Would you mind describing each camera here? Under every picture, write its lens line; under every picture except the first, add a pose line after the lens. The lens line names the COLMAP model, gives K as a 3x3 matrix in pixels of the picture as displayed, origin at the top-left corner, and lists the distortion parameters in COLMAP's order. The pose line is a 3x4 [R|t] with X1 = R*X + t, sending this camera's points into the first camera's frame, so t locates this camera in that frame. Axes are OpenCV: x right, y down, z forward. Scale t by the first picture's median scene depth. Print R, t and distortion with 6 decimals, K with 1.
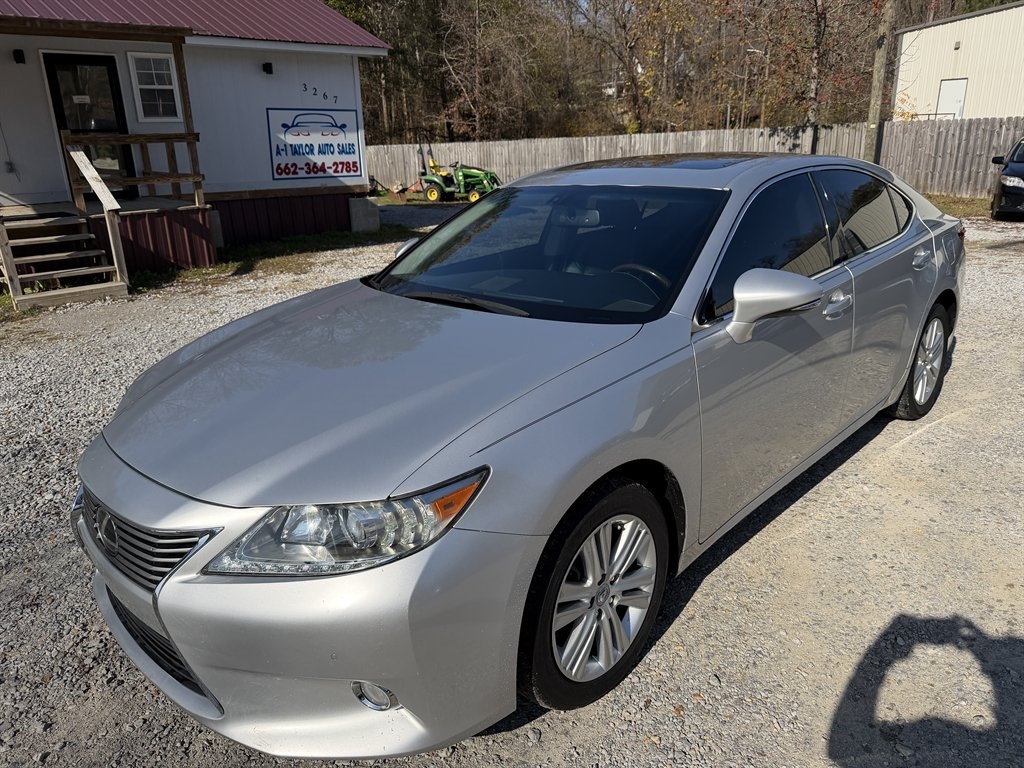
lens RADIAL K [[742.1, 0, 518.9], [0, 742.1, 381.1], [0, 0, 1]] dist [0.016722, -0.029143]
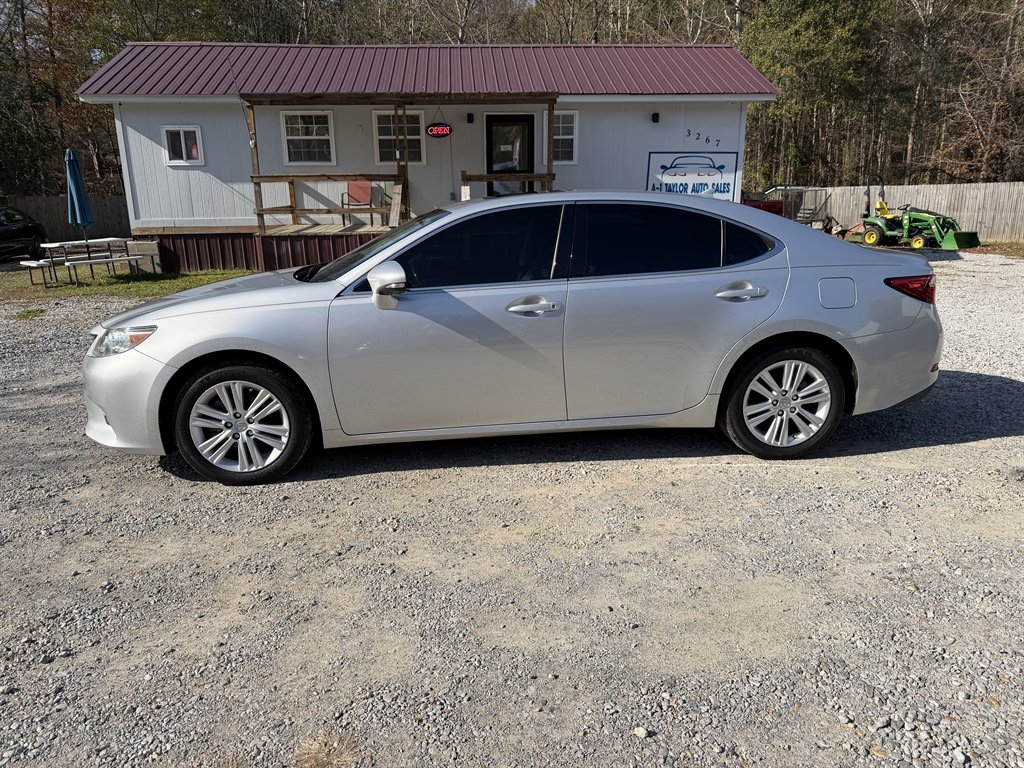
lens RADIAL K [[742.1, 0, 522.3], [0, 742.1, 392.0], [0, 0, 1]] dist [0.016722, -0.029143]
pose [[0.771289, 0.181815, -0.609964, 0.483908], [-0.204027, 0.978387, 0.033644, 0.002379], [0.602898, 0.098500, 0.791715, -0.005748]]
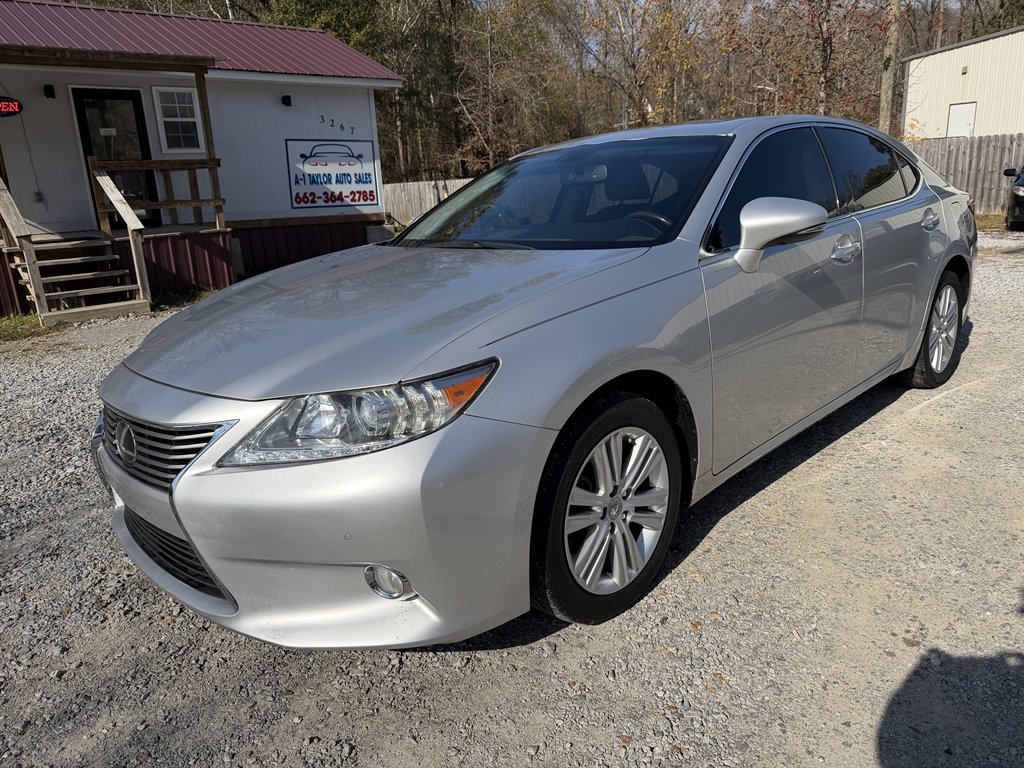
lens RADIAL K [[742.1, 0, 517.9], [0, 742.1, 380.7], [0, 0, 1]] dist [0.016722, -0.029143]
pose [[0.999536, -0.017893, -0.024653, 0.002639], [0.016526, 0.998373, -0.054569, 0.047557], [0.025589, 0.054137, 0.998206, -0.002224]]
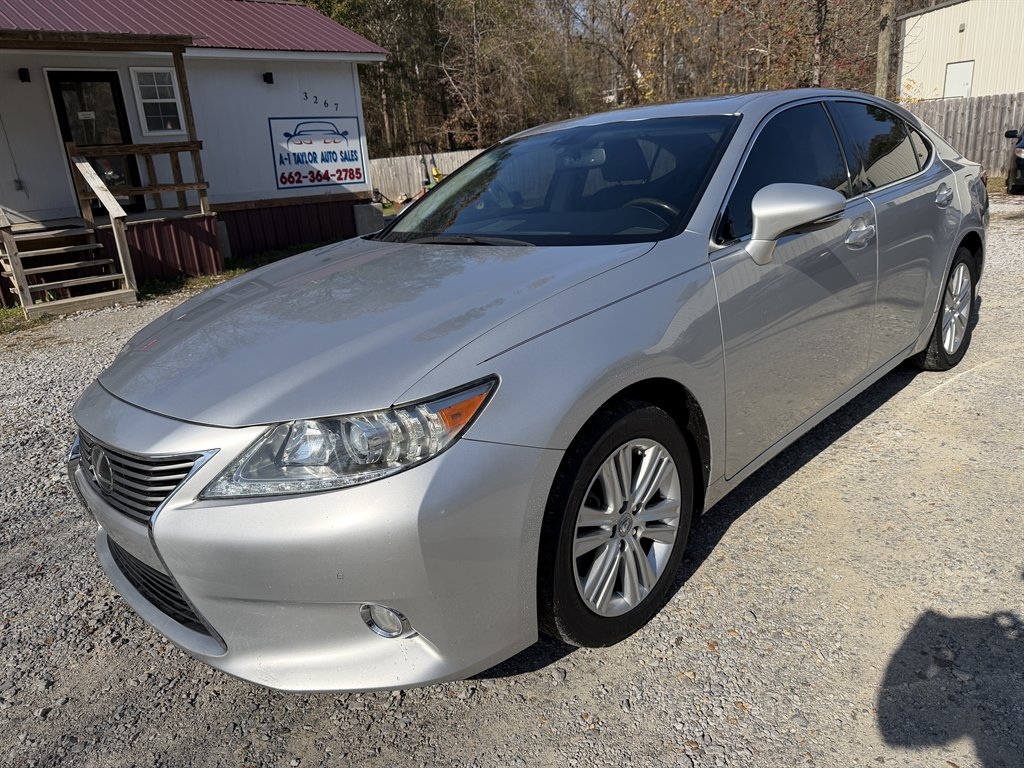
lens RADIAL K [[742.1, 0, 509.1], [0, 742.1, 383.9], [0, 0, 1]] dist [0.016722, -0.029143]
pose [[0.998759, -0.040535, -0.028949, 0.000082], [0.040138, 0.999094, -0.014145, 0.033037], [0.029496, 0.012966, 0.999481, 0.015631]]
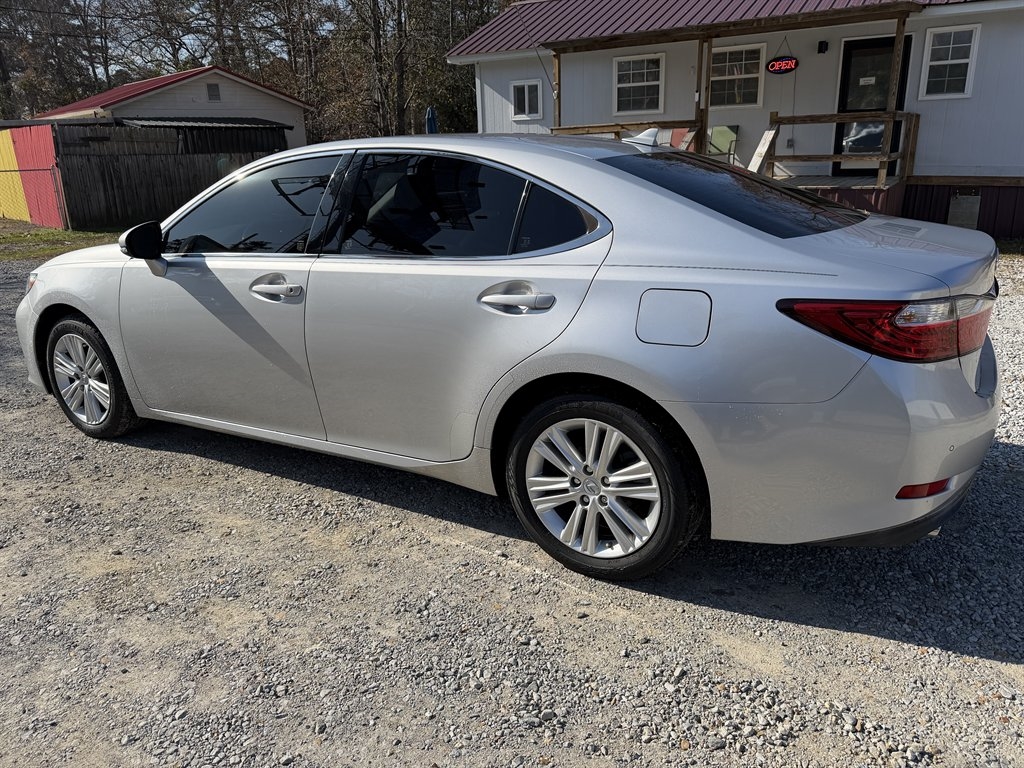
lens RADIAL K [[742.1, 0, 507.8], [0, 742.1, 384.5], [0, 0, 1]] dist [0.016722, -0.029143]
pose [[0.241860, 0.306693, -0.920567, 0.581463], [-0.278045, 0.930854, 0.237069, -0.120613], [0.929621, 0.198621, 0.310411, 0.397195]]
